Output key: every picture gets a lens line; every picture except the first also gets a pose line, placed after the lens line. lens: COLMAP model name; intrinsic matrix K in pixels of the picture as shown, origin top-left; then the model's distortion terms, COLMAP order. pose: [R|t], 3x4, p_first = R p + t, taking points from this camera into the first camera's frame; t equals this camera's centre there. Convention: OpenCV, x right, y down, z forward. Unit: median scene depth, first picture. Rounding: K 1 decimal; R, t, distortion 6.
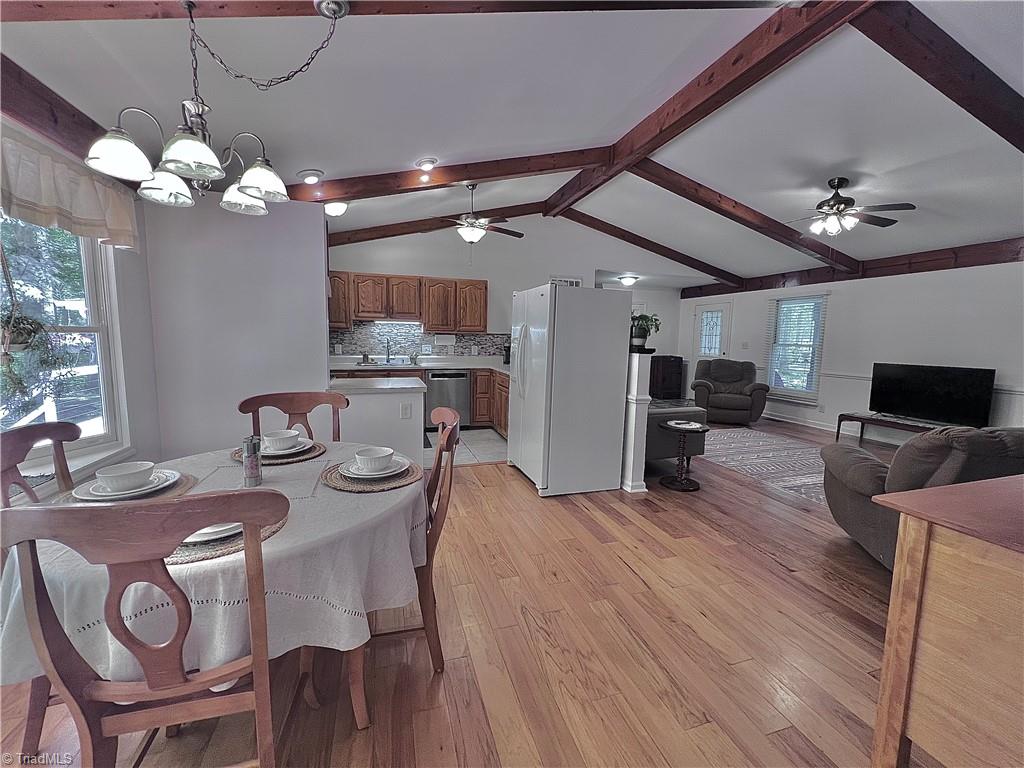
lens RADIAL K [[408.2, 0, 512.1], [0, 408.2, 384.1], [0, 0, 1]] dist [-0.004271, -0.000103]
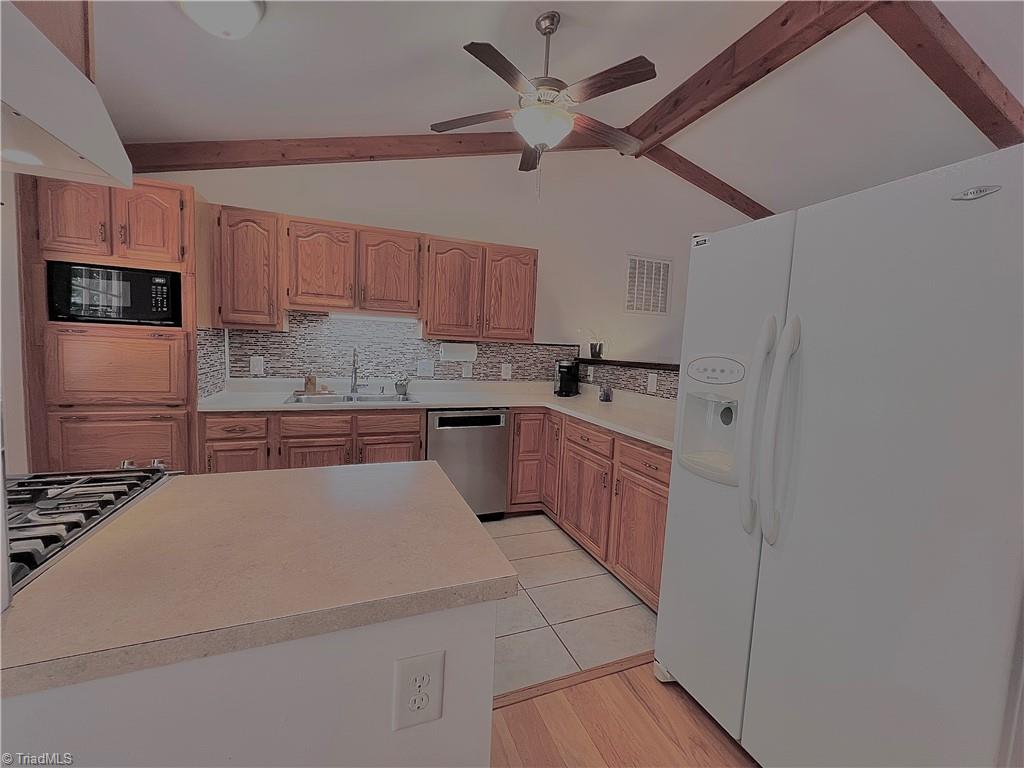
lens RADIAL K [[408.2, 0, 510.0], [0, 408.2, 380.7], [0, 0, 1]] dist [-0.004271, -0.000103]
pose [[0.997906, 0.018314, 0.062028, -0.133866], [-0.016197, 0.999275, -0.034466, -0.053304], [-0.062614, 0.033389, 0.997479, 0.454735]]
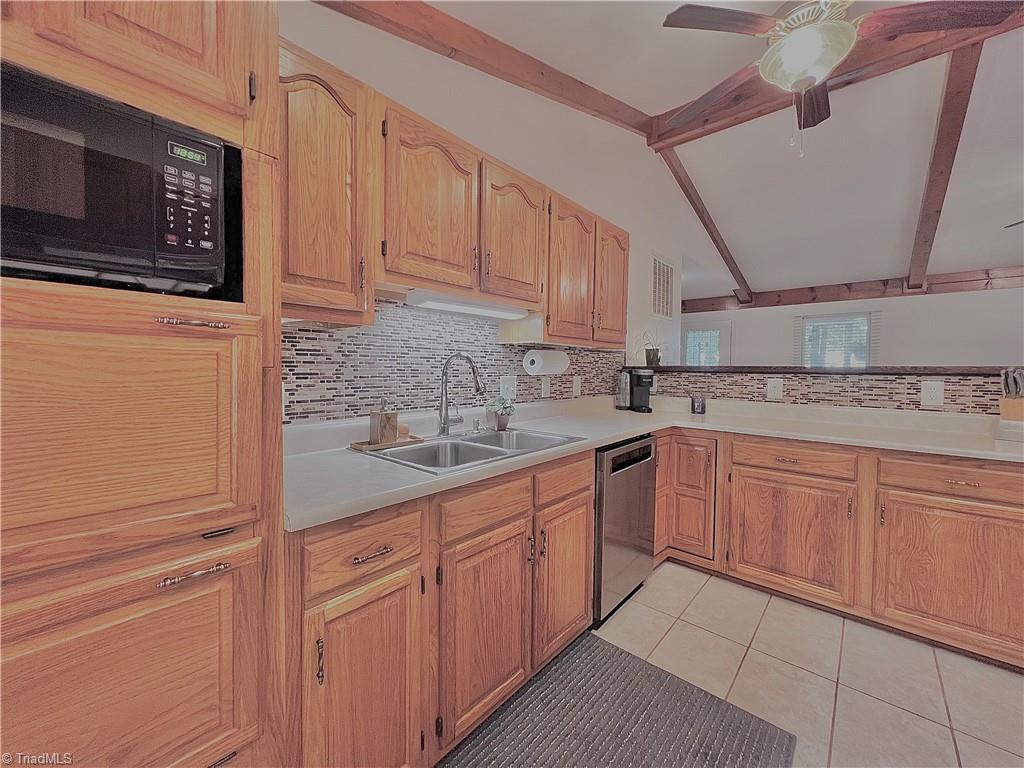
lens RADIAL K [[408.2, 0, 510.9], [0, 408.2, 380.8], [0, 0, 1]] dist [-0.004271, -0.000103]
pose [[0.860373, -0.027444, 0.508925, -0.421662], [0.064977, 0.996307, -0.056122, -0.073372], [-0.505506, 0.081354, 0.858979, 0.704169]]
